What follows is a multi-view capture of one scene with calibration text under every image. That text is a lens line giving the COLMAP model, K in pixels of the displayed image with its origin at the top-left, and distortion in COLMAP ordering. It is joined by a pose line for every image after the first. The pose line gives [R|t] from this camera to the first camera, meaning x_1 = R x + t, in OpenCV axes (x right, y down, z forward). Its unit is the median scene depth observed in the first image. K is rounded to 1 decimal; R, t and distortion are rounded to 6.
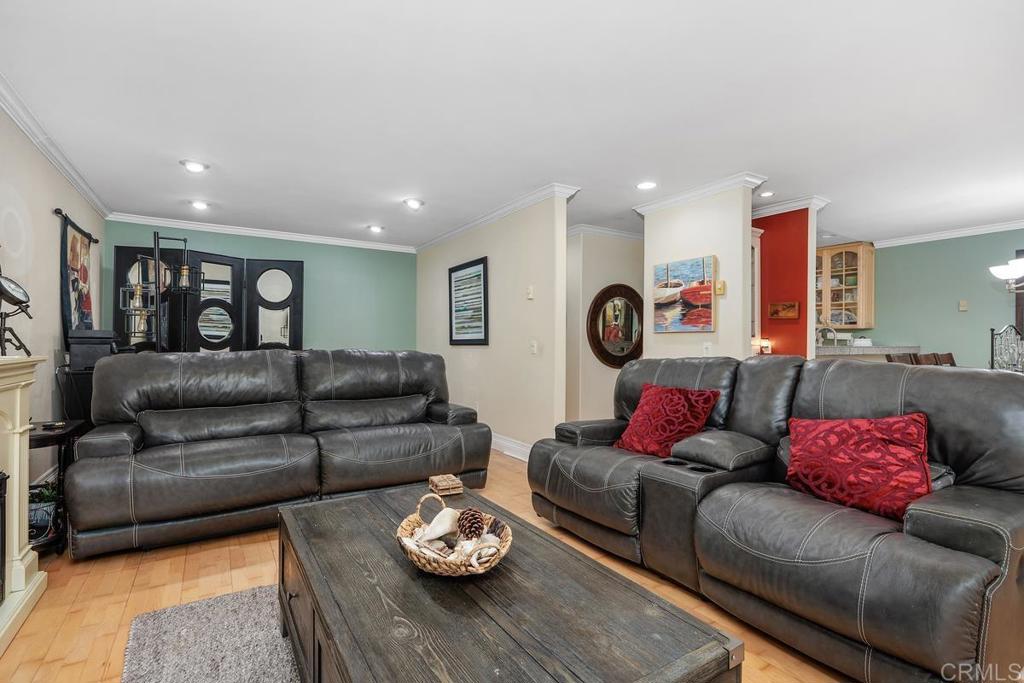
lens RADIAL K [[493.9, 0, 512.0], [0, 493.9, 341.5], [0, 0, 1]] dist [-0.010877, -0.000264]
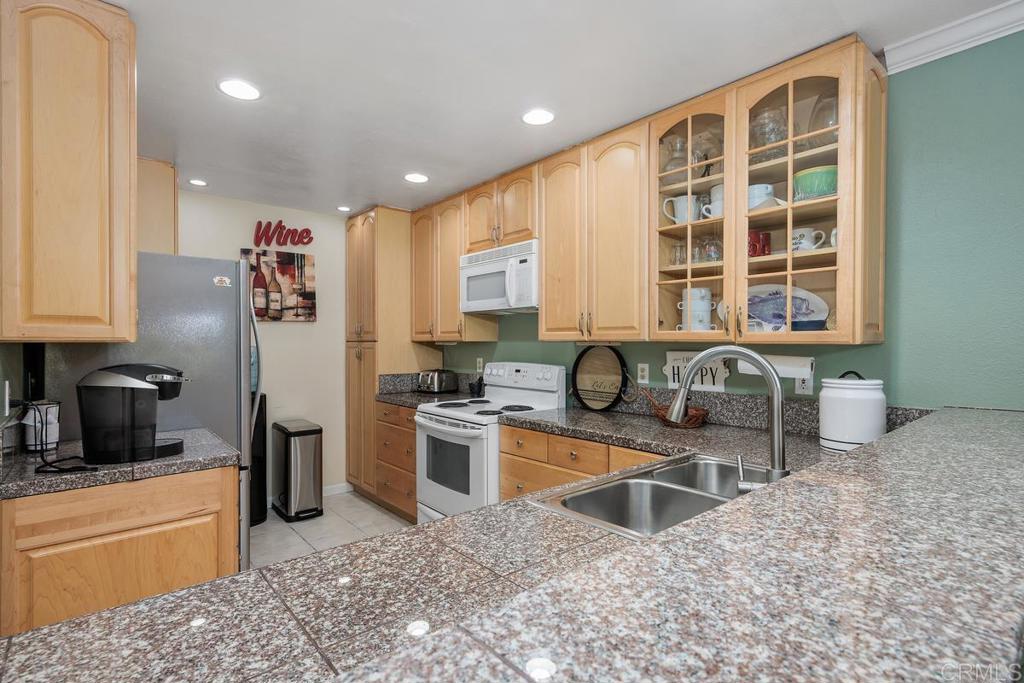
lens RADIAL K [[501.8, 0, 512.0], [0, 501.8, 341.5], [0, 0, 1]] dist [0.002109, 0.000046]
pose [[0.988181, -0.002309, 0.153271, 0.463463], [0.001821, 0.999993, 0.003327, -0.029722], [-0.153278, -0.003009, 0.988179, 0.726504]]
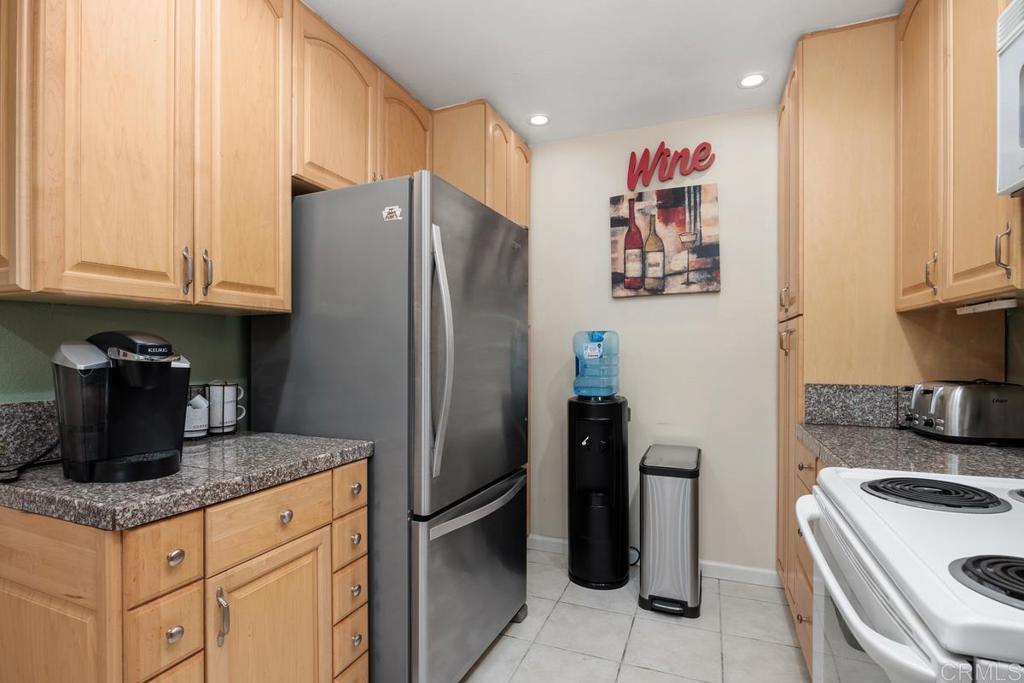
lens RADIAL K [[492.1, 0, 512.4], [0, 492.1, 352.3], [0, 0, 1]] dist [-0.003689, -0.000339]
pose [[0.589819, 0.000740, -0.807535, 0.529473], [0.006621, 0.999962, 0.005752, -0.008814], [0.807509, -0.008740, 0.589791, 1.043602]]
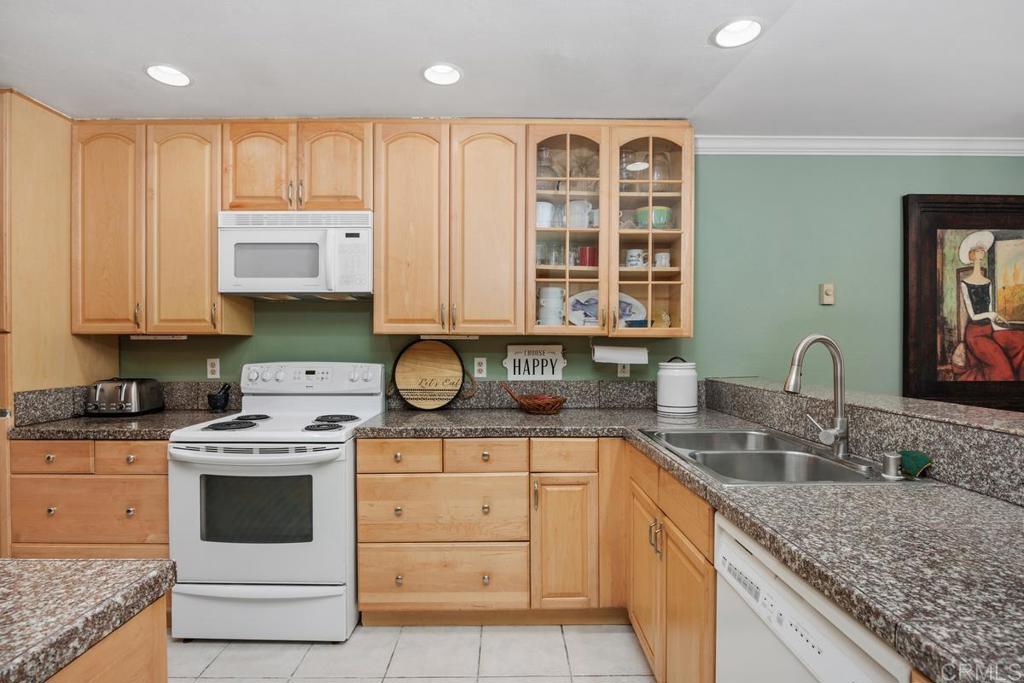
lens RADIAL K [[493.9, 0, 512.0], [0, 493.9, 341.5], [0, 0, 1]] dist [-0.010877, -0.000264]
pose [[0.518192, 0.001841, 0.855262, 0.288535], [-0.002923, 0.999996, -0.000381, -0.023057], [-0.855259, -0.002302, 0.518195, 0.891883]]
